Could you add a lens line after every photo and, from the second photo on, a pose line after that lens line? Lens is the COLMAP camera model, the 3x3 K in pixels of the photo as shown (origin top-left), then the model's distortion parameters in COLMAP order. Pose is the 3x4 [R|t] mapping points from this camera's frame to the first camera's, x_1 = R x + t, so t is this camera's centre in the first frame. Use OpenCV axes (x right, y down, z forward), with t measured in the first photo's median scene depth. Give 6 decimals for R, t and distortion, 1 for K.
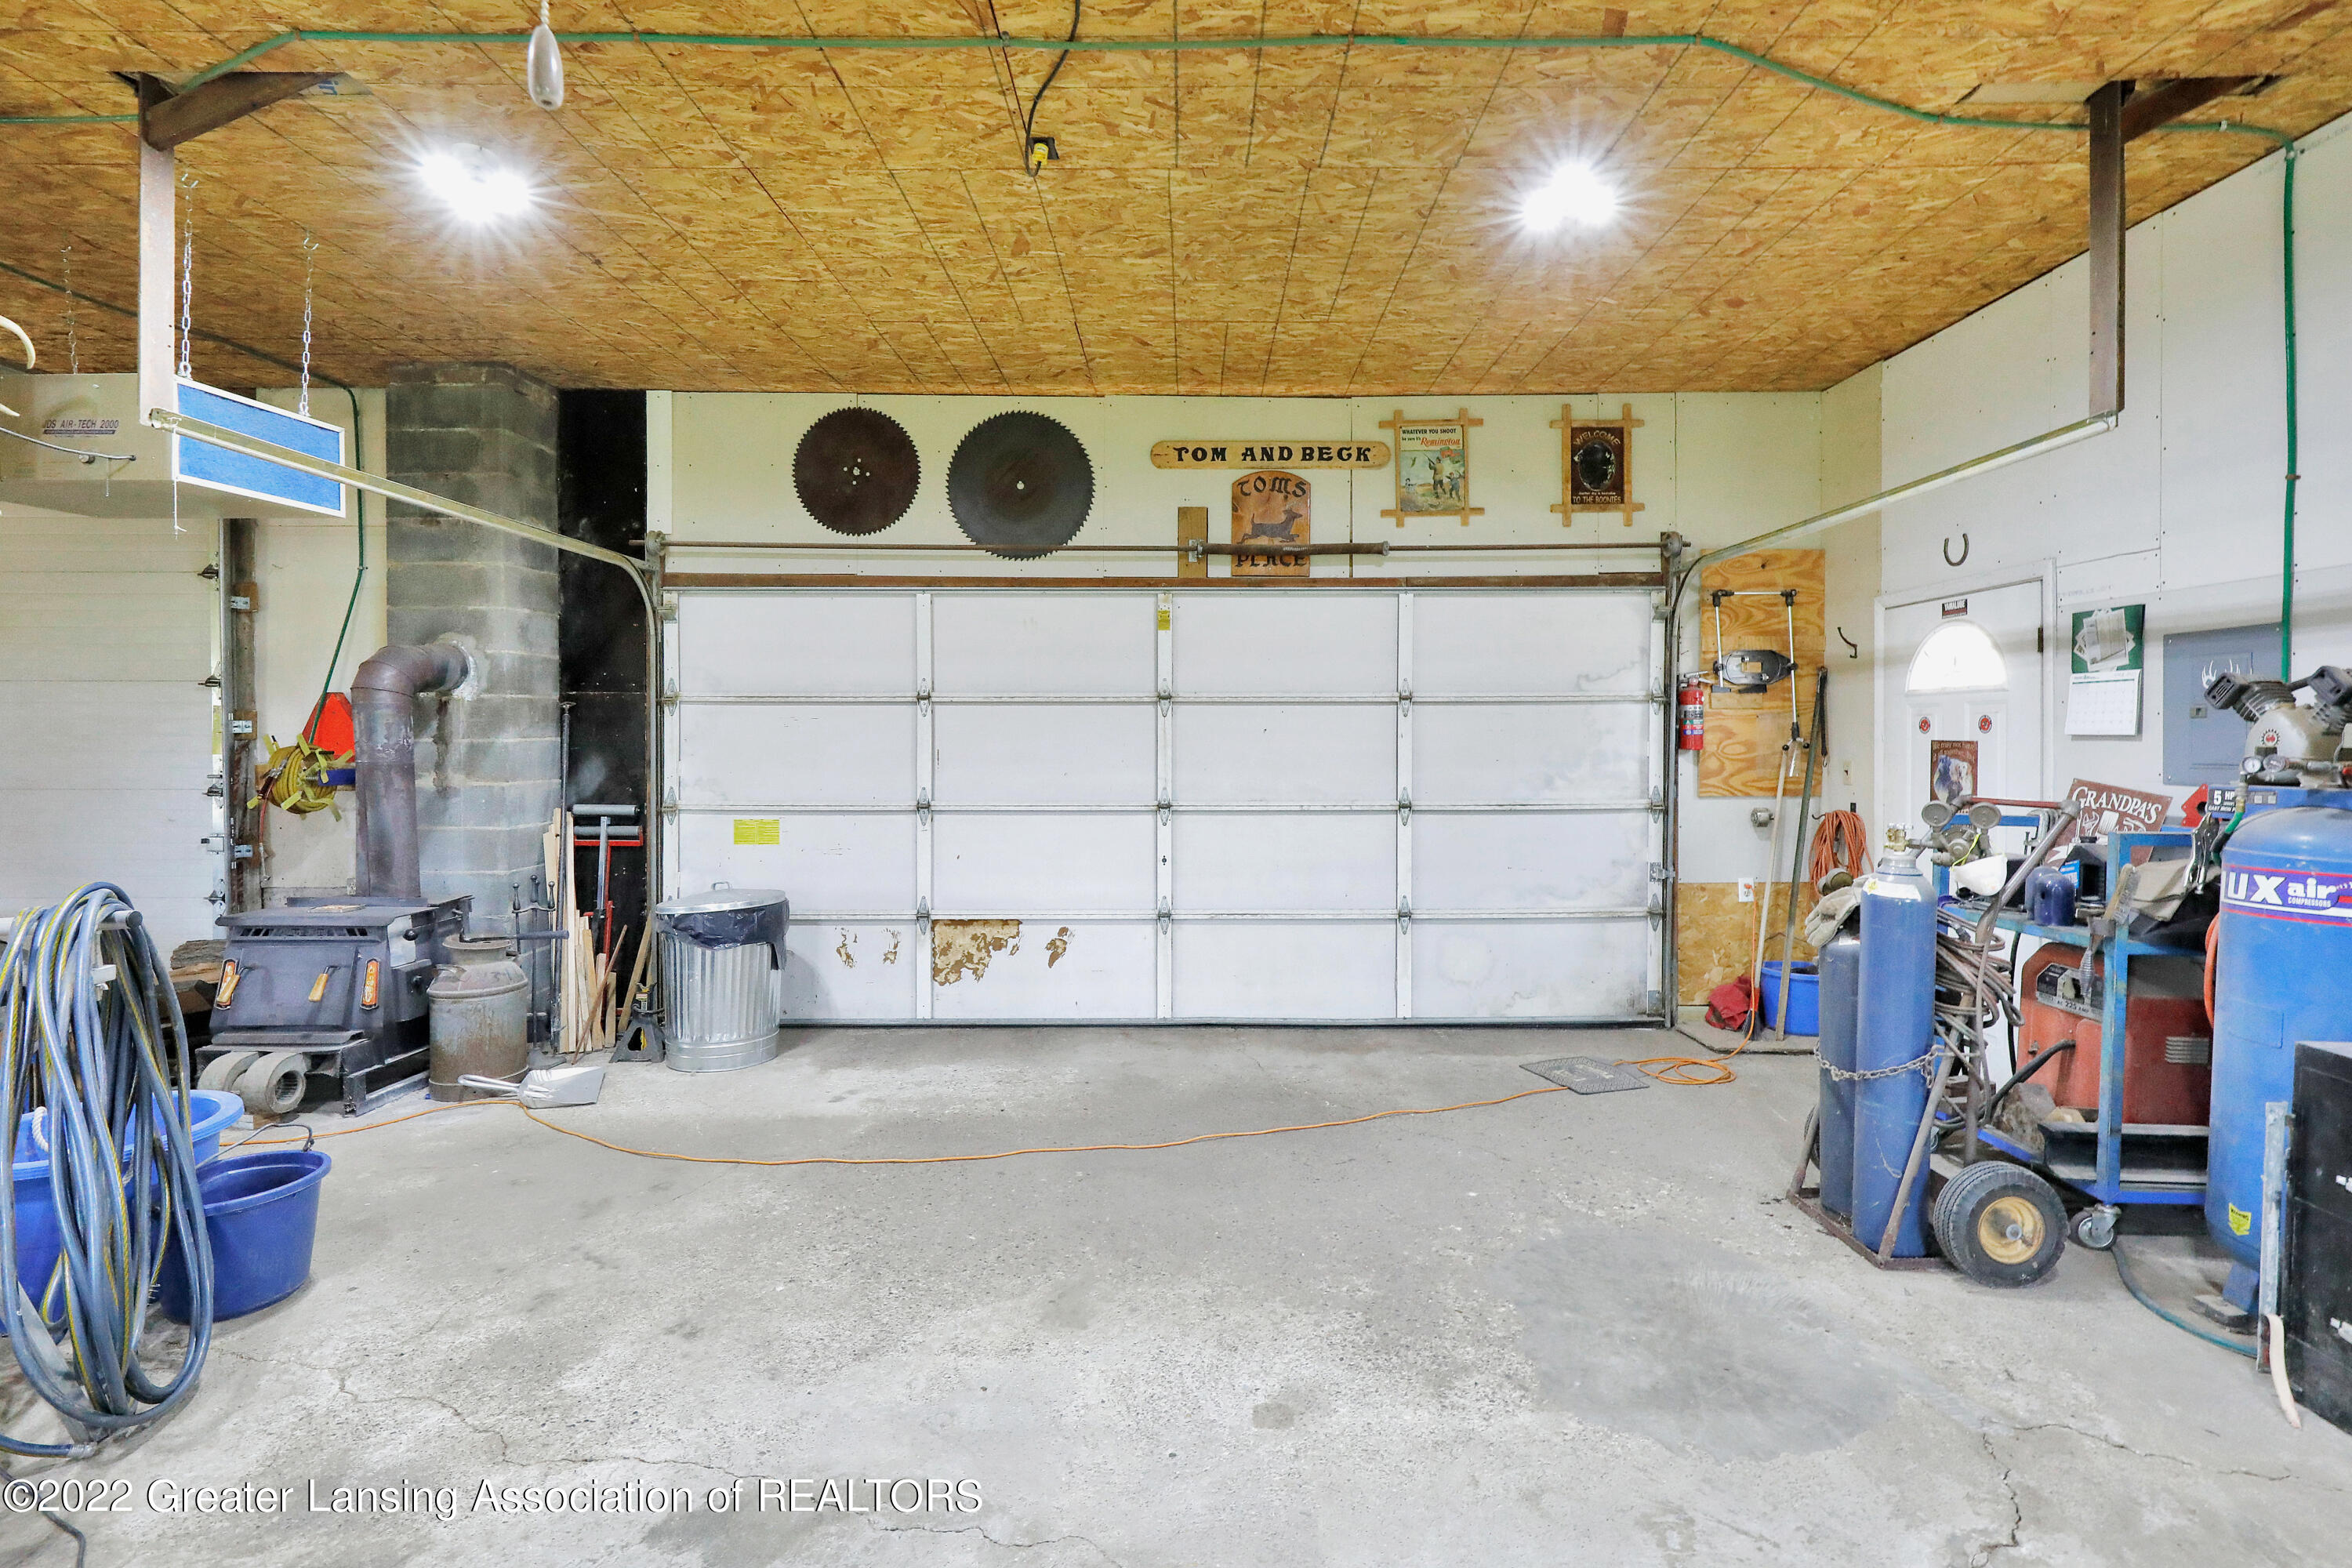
lens RADIAL K [[1099.3, 0, 1177.9], [0, 1099.3, 708.0], [0, 0, 1]] dist [0.000583, -0.000859]
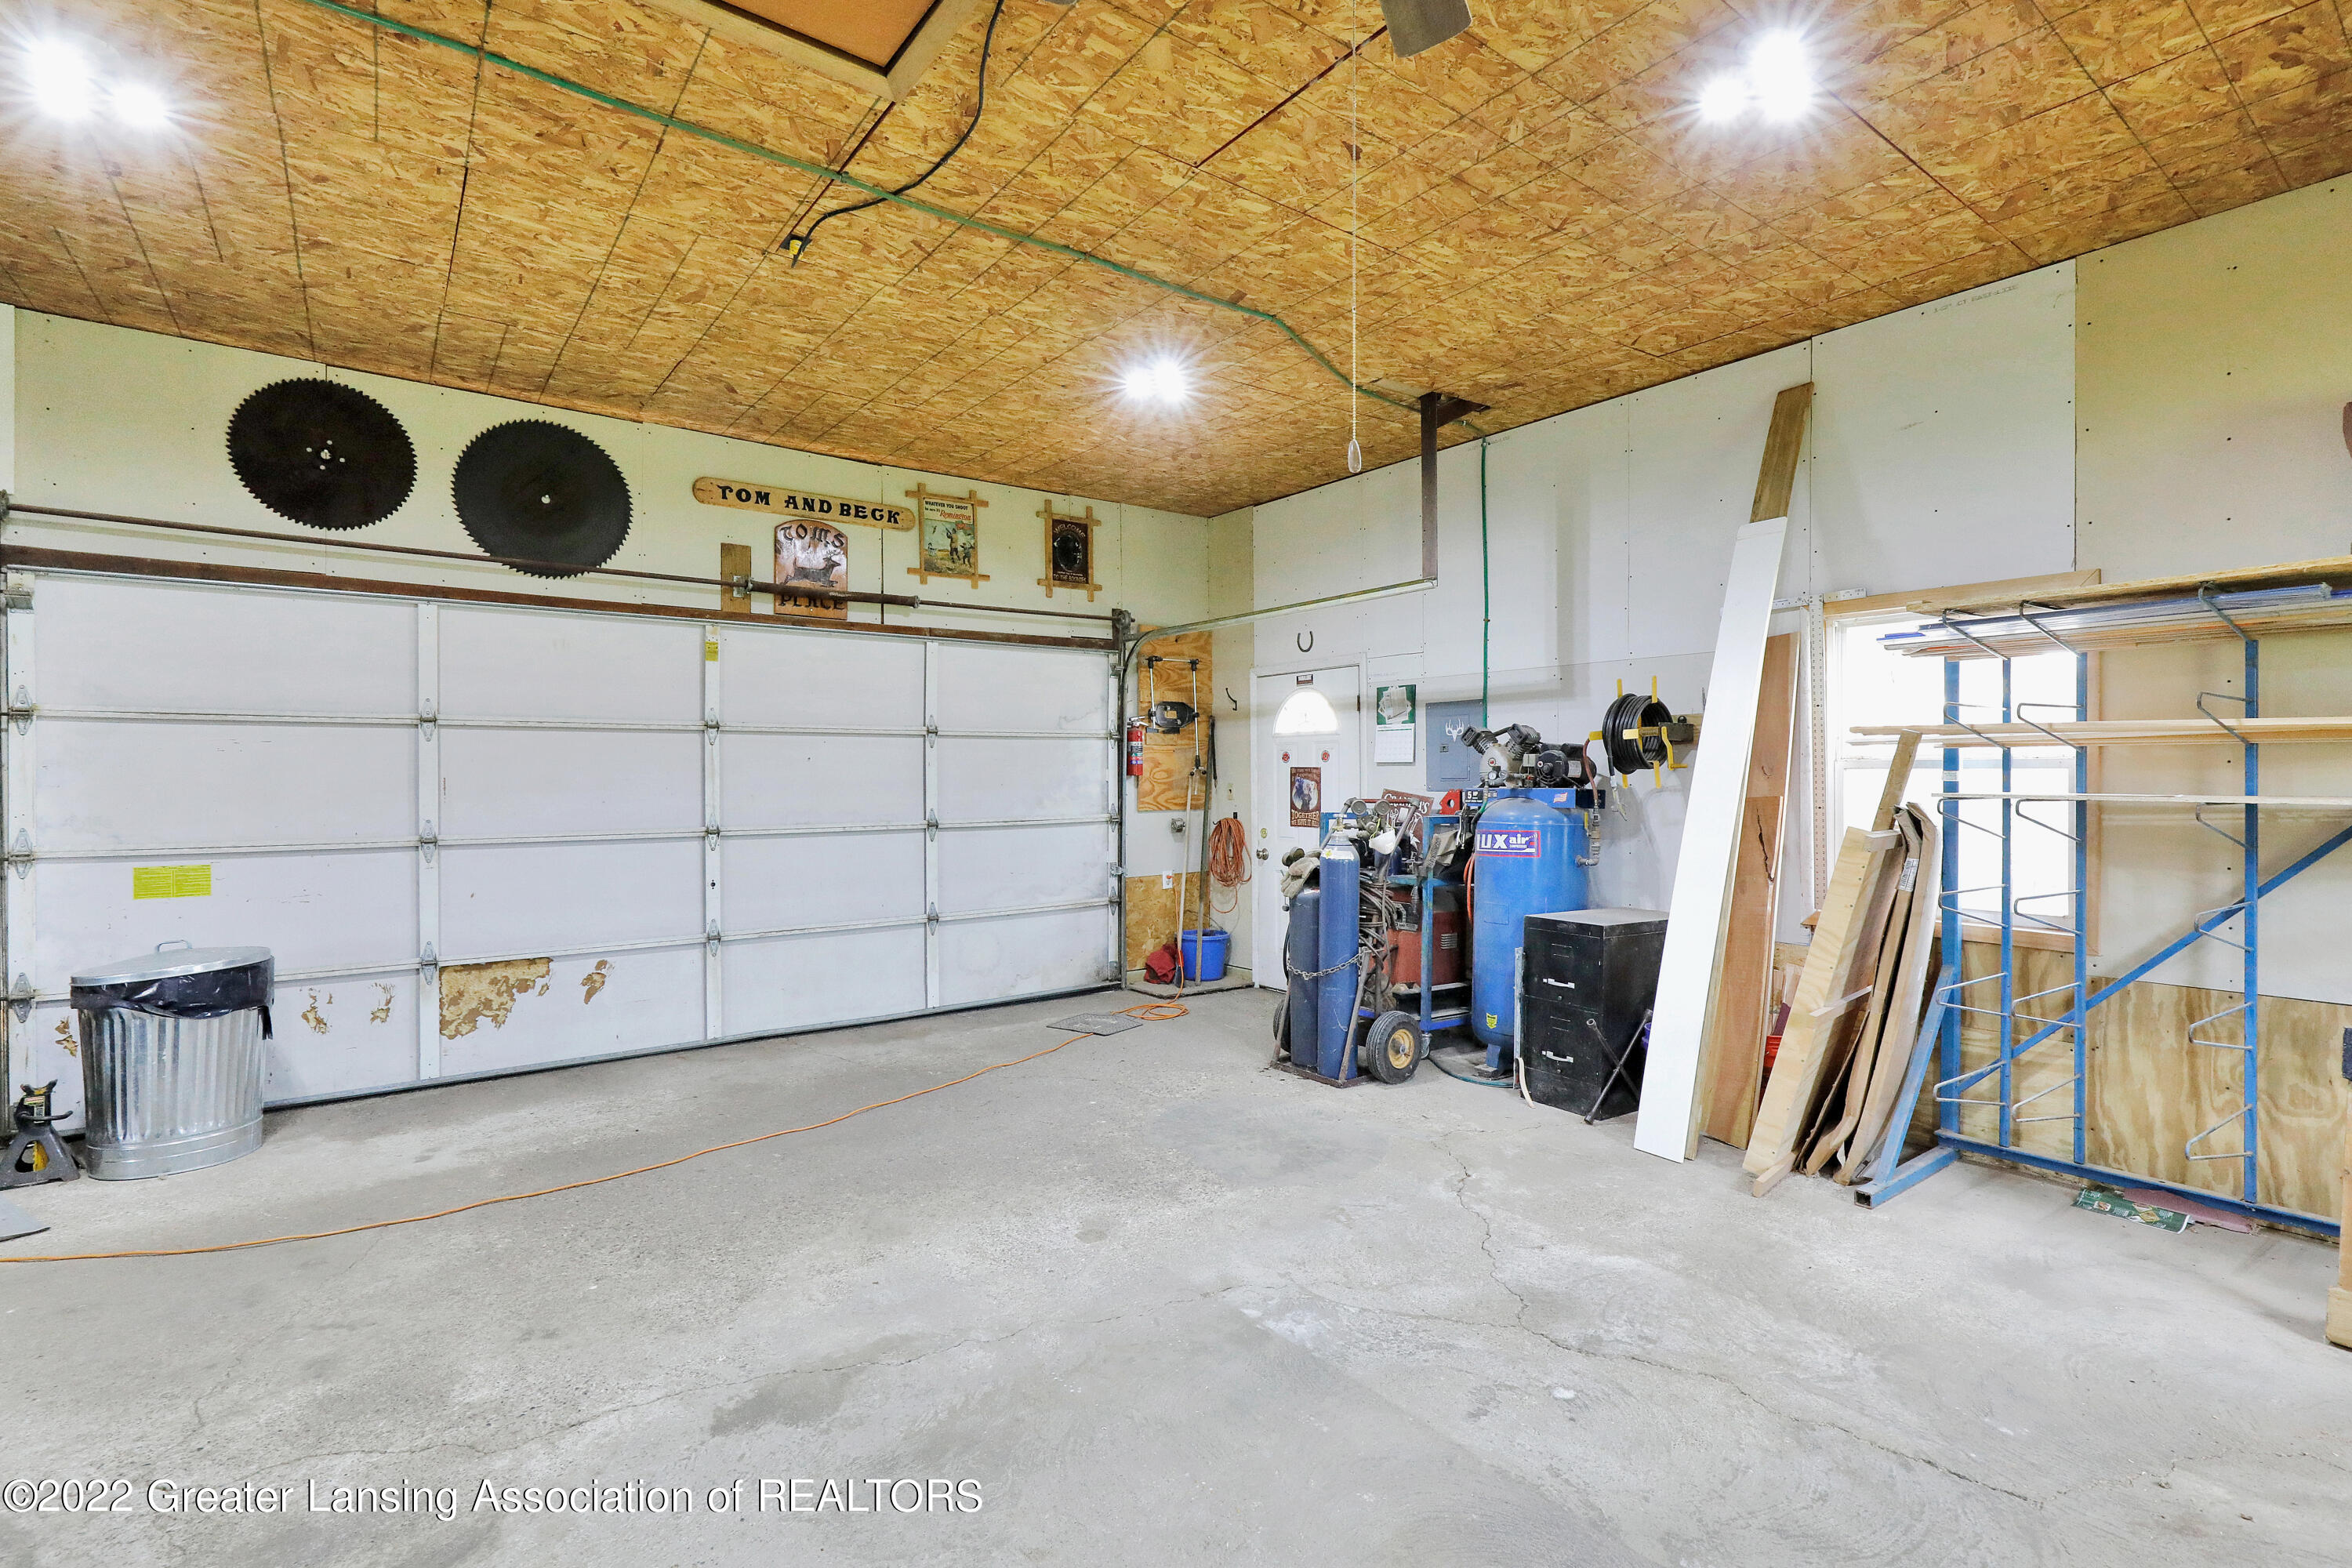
lens RADIAL K [[1099.3, 0, 1177.9], [0, 1099.3, 708.0], [0, 0, 1]] dist [0.000583, -0.000859]
pose [[0.798883, 0.034298, 0.600507, -0.292935], [-0.012625, 0.999109, -0.040269, 0.009645], [-0.601353, 0.024589, 0.798605, -0.088177]]
